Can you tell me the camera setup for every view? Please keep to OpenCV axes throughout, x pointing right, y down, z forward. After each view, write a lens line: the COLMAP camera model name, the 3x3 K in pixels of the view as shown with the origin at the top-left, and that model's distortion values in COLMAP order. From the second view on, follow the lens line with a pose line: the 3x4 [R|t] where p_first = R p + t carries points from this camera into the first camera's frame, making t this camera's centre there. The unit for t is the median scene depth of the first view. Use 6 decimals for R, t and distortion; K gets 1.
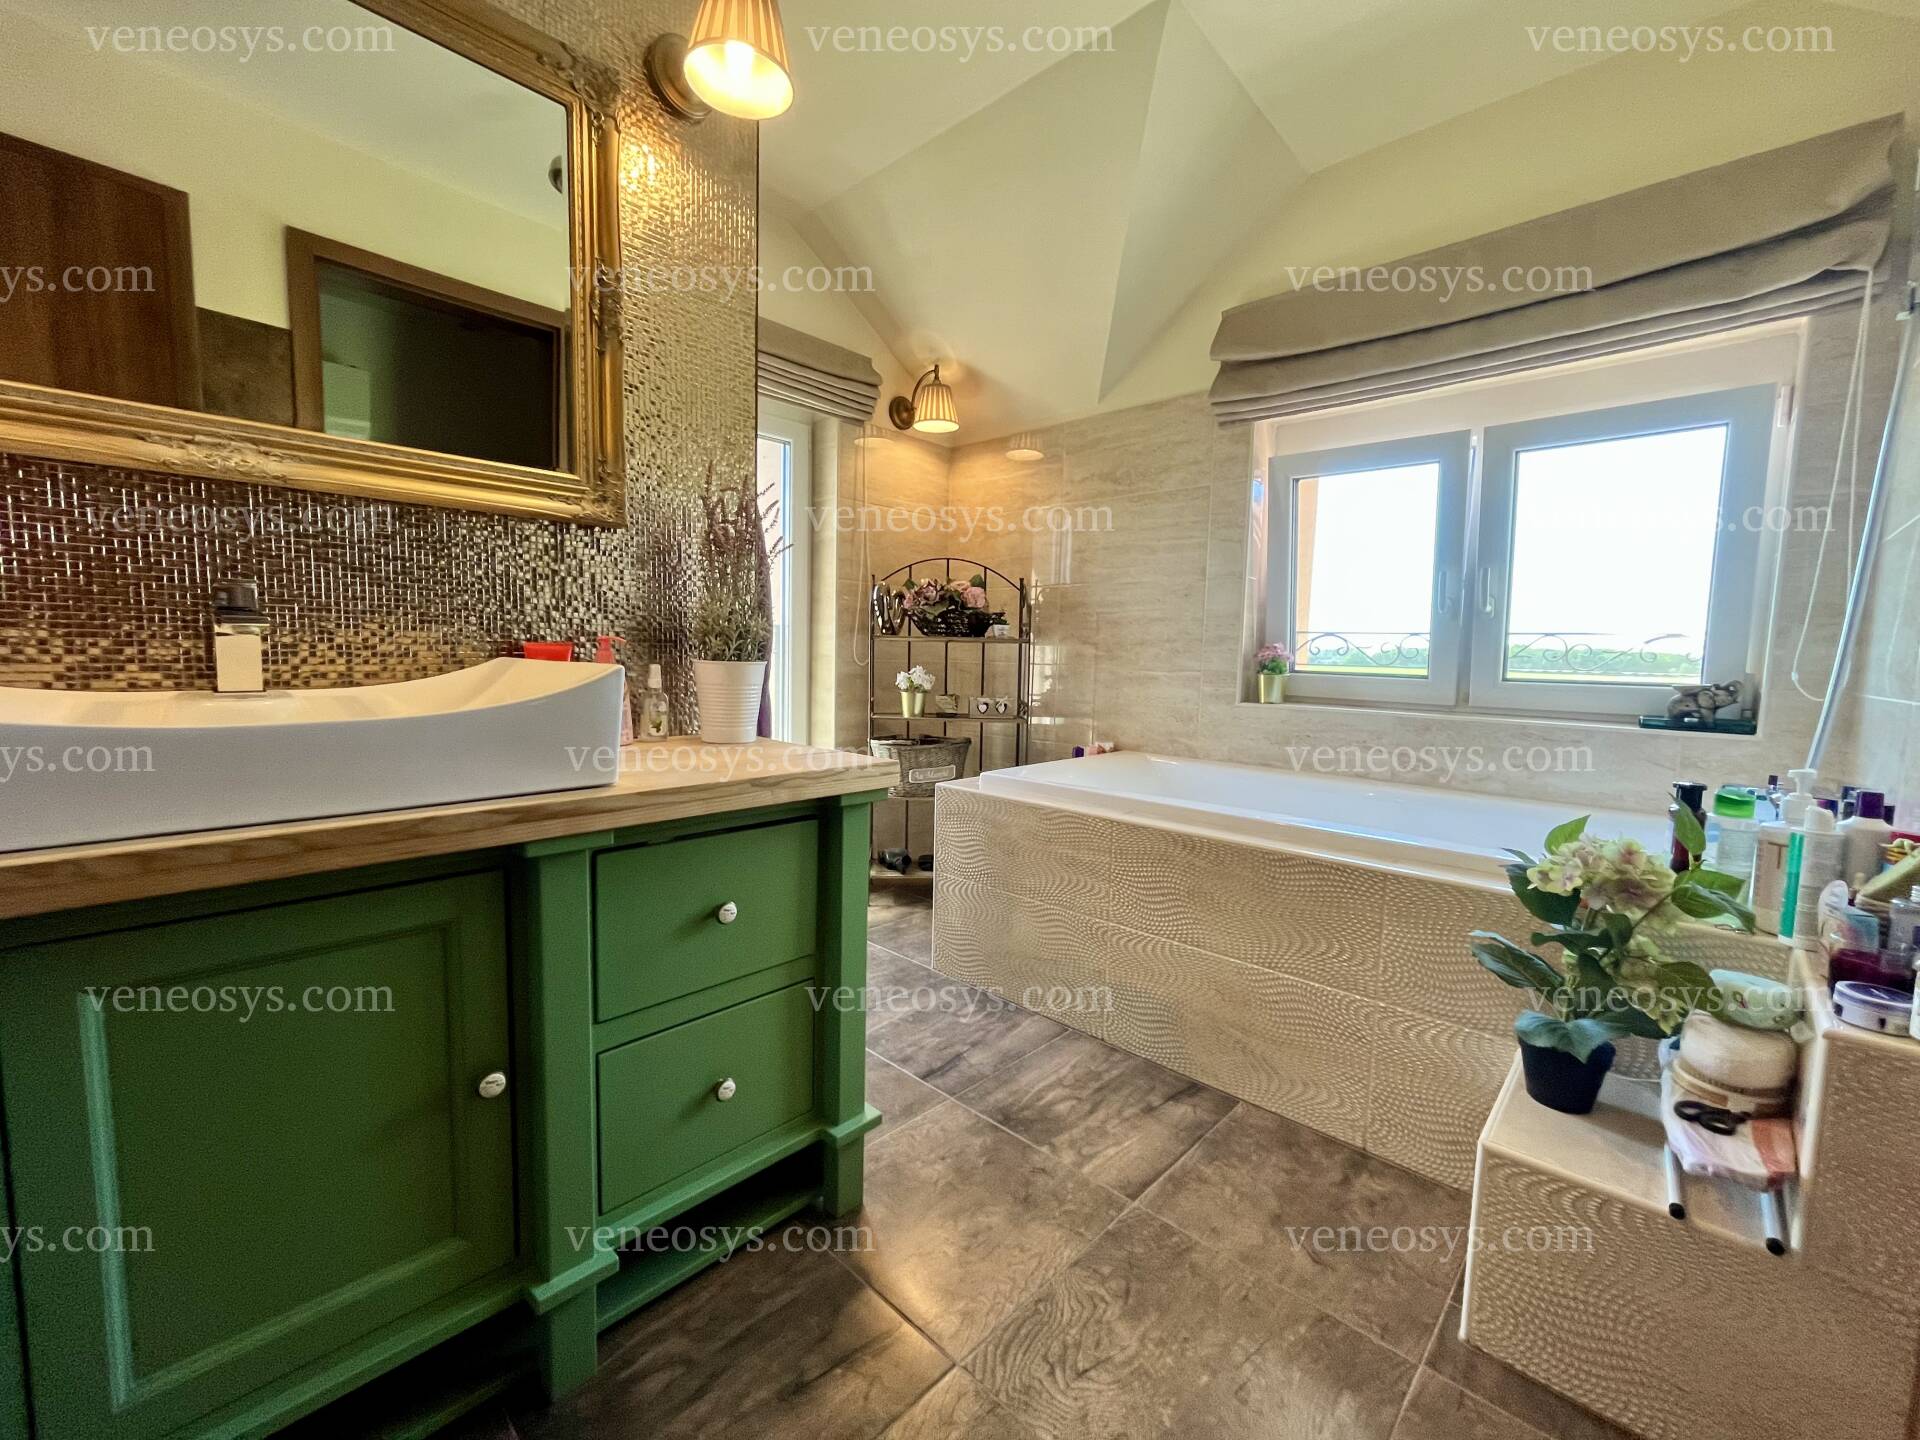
lens RADIAL K [[784.1, 0, 956.4], [0, 784.1, 723.9], [0, 0, 1]] dist [-0.003151, -0.000245]
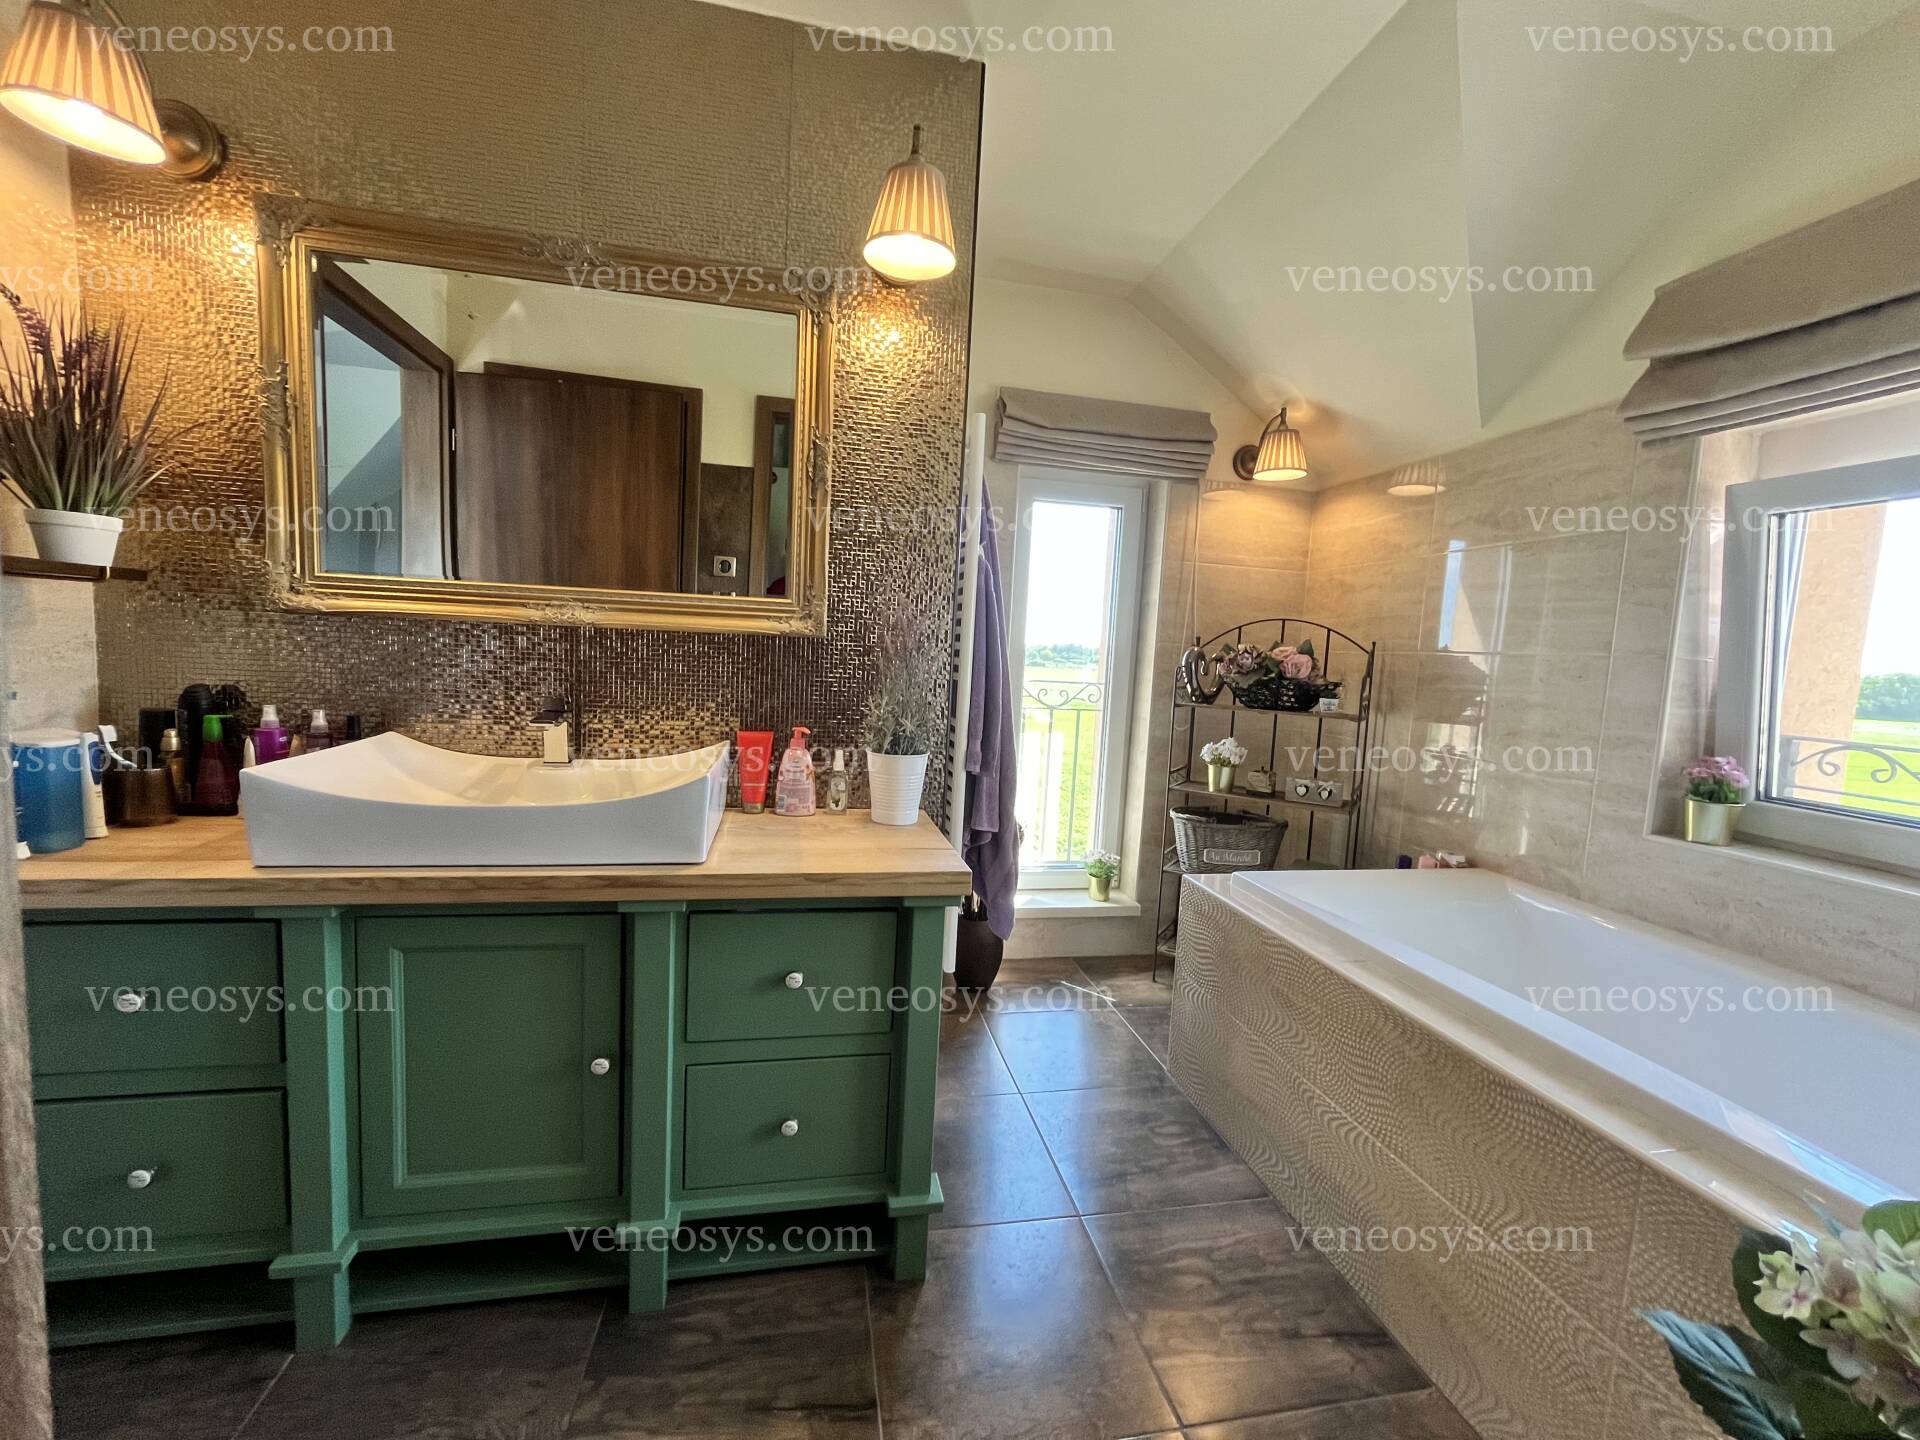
lens RADIAL K [[784.1, 0, 956.4], [0, 784.1, 723.9], [0, 0, 1]] dist [-0.003151, -0.000245]
pose [[0.817638, 0.072043, -0.571207, 0.248264], [-0.085256, 0.996352, 0.003627, -0.076099], [0.569385, 0.045733, 0.820798, 0.065262]]
